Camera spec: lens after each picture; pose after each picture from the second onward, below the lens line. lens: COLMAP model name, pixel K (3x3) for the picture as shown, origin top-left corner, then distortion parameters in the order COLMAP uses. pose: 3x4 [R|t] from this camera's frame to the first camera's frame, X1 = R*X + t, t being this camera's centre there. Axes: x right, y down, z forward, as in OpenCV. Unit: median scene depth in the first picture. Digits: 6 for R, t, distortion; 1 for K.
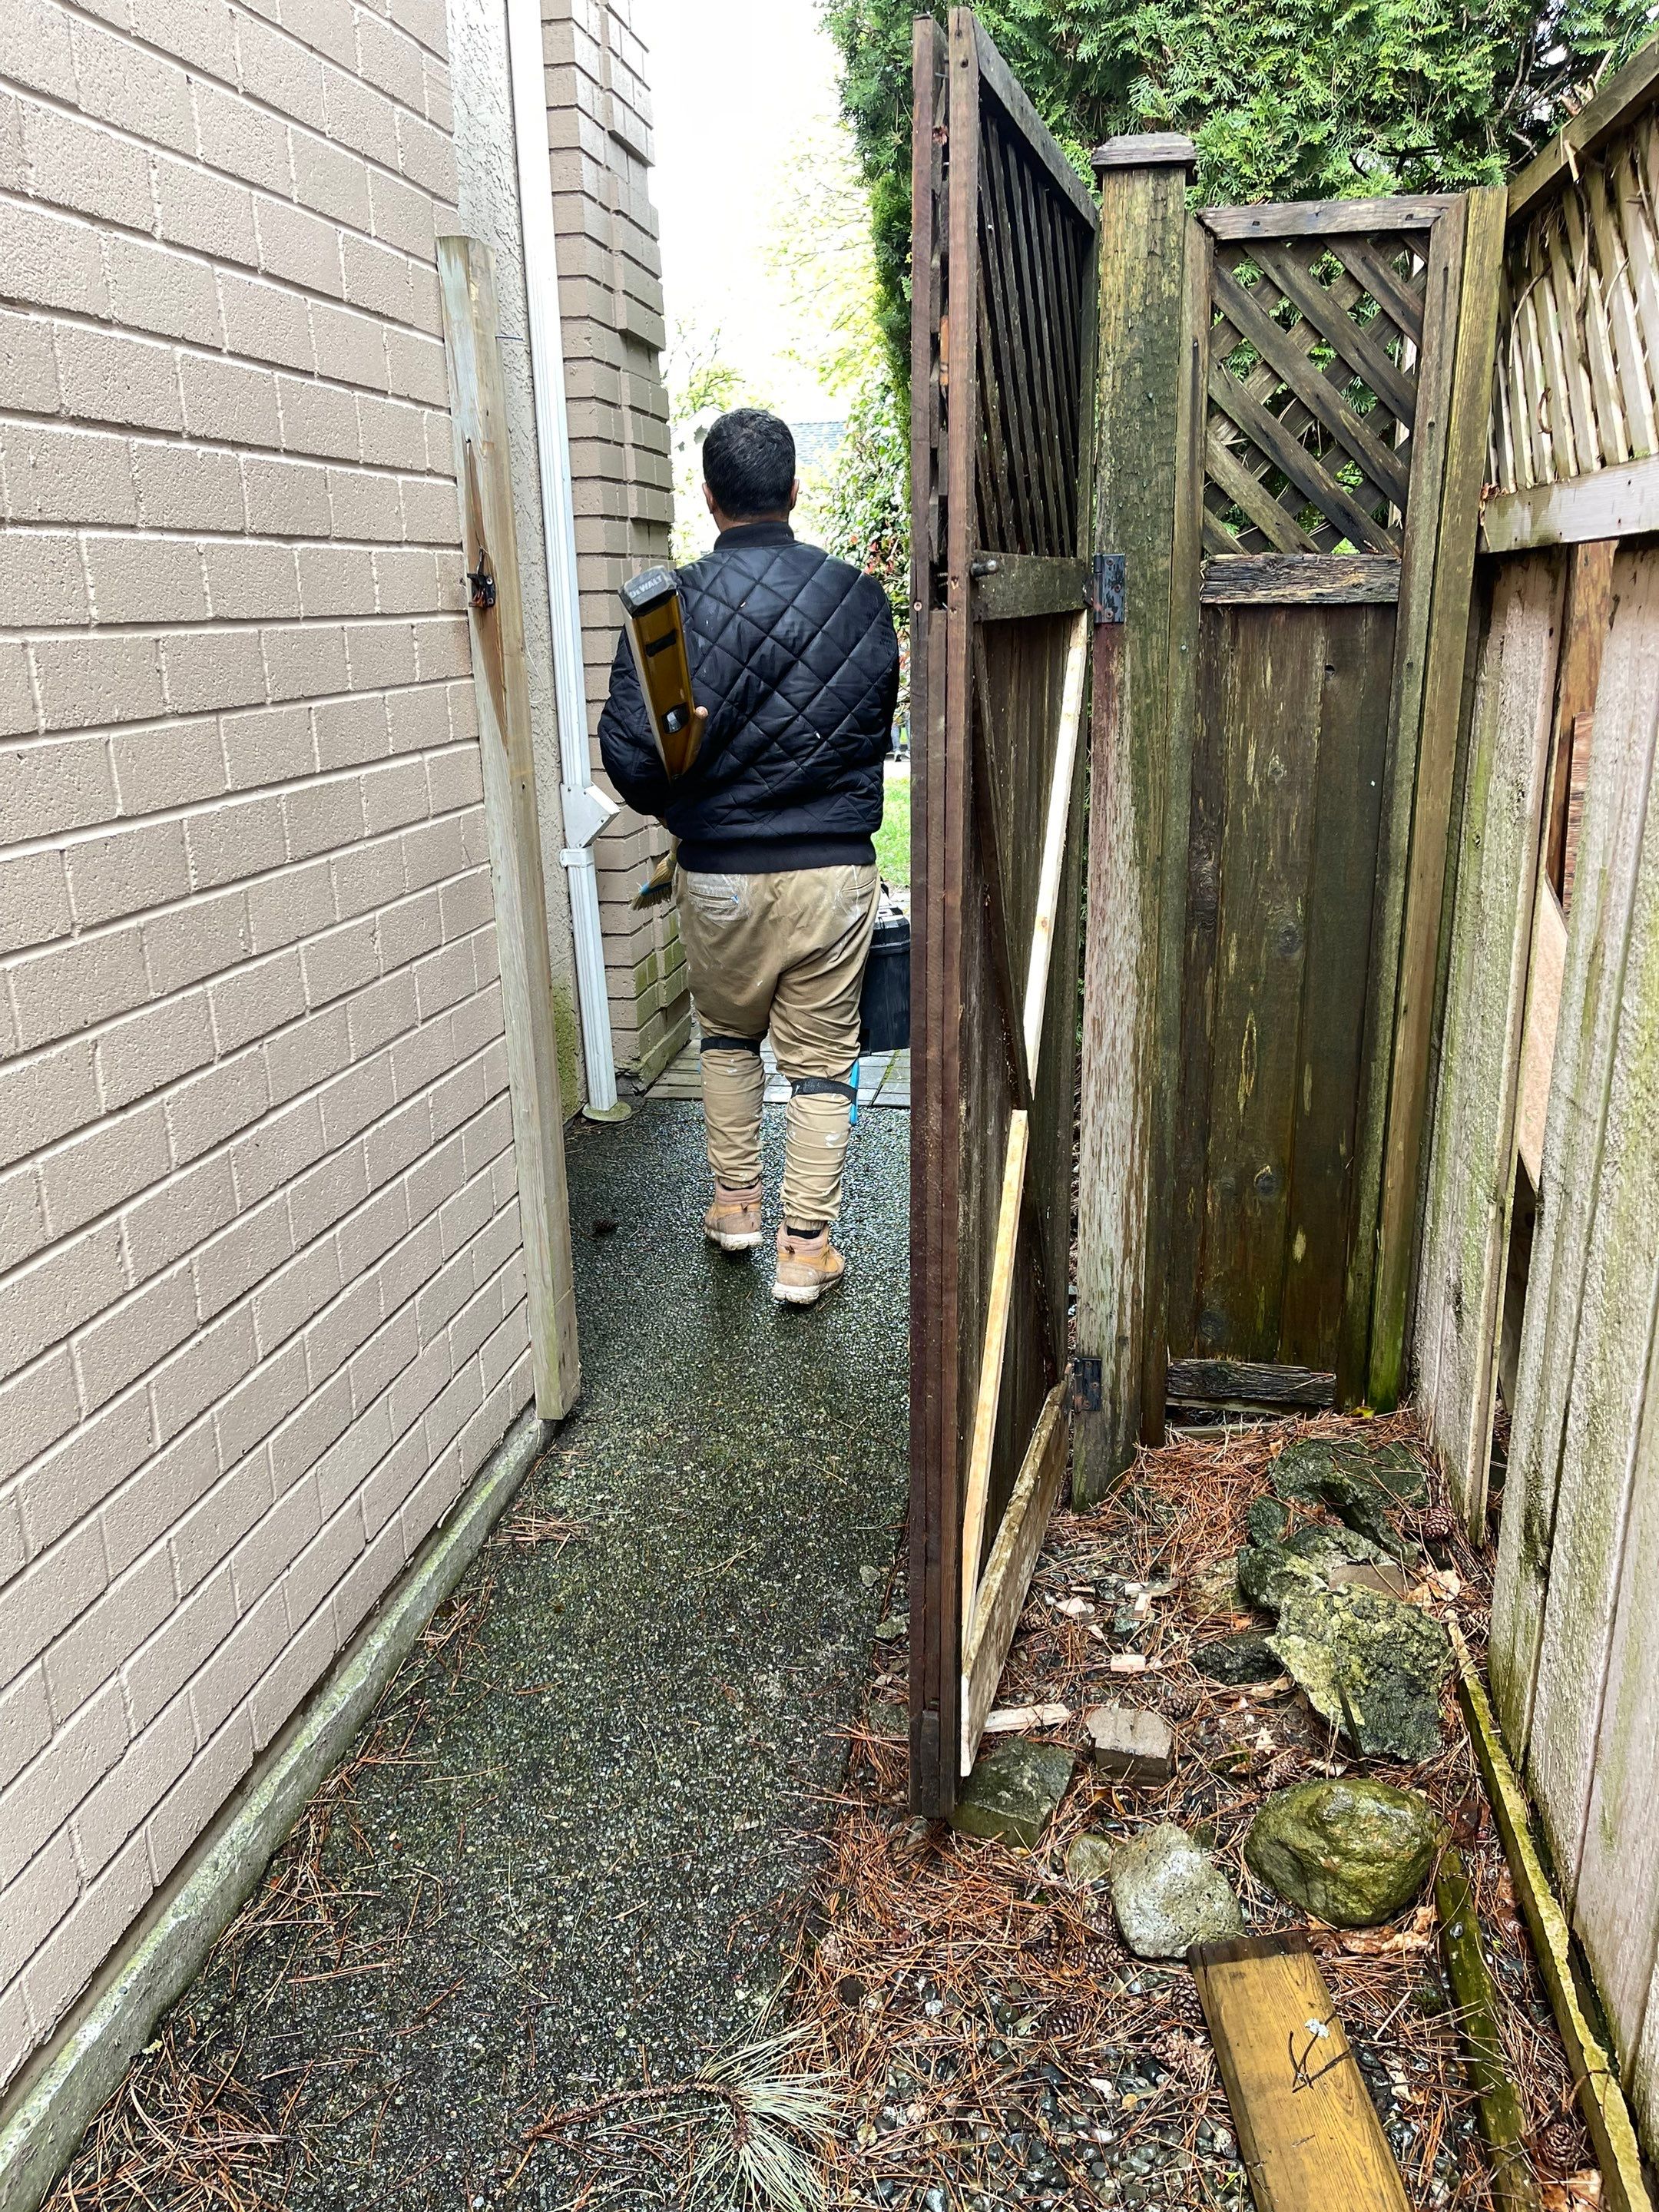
lens RADIAL K [[1656.1, 0, 827.1], [0, 1656.1, 1124.8], [0, 0, 1]] dist [0.004957, -0.048316]
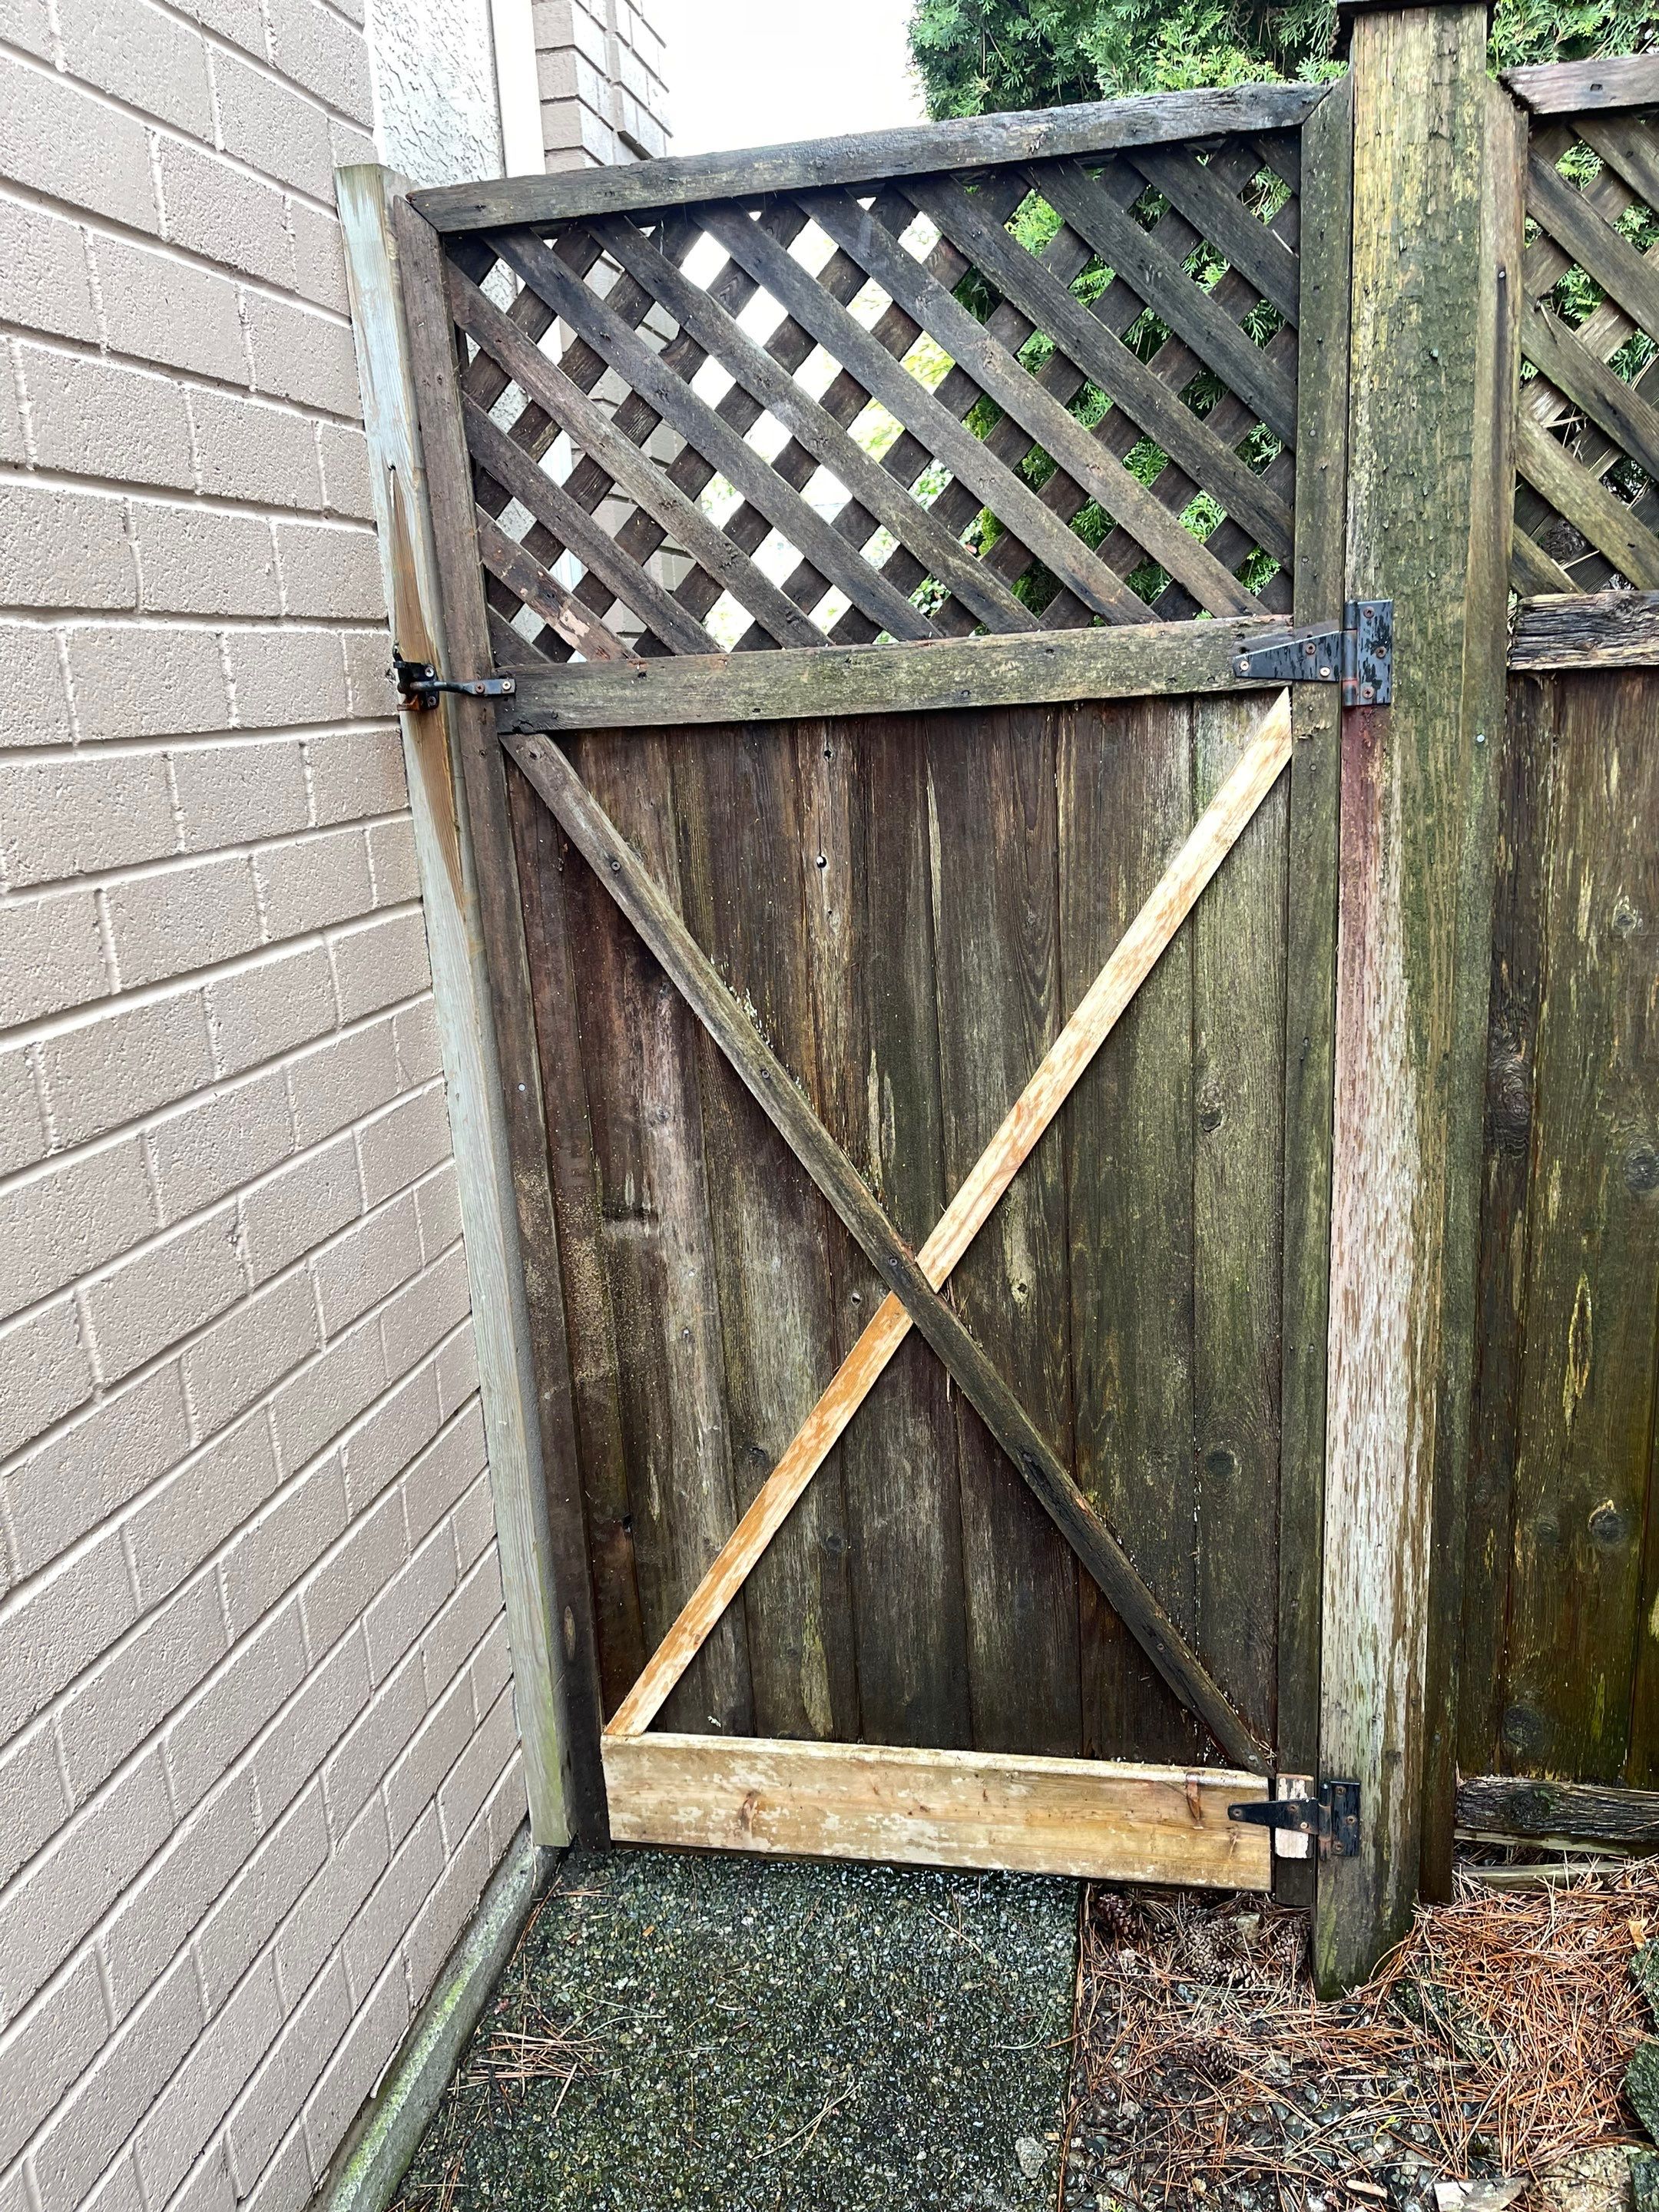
lens RADIAL K [[1656.1, 0, 828.5], [0, 1656.1, 1106.1], [0, 0, 1]] dist [0.004957, -0.048316]
pose [[0.999272, -0.025189, -0.028665, -0.026986], [0.023594, 0.998224, -0.054703, -0.114999], [0.029992, 0.053987, 0.998091, 0.352873]]
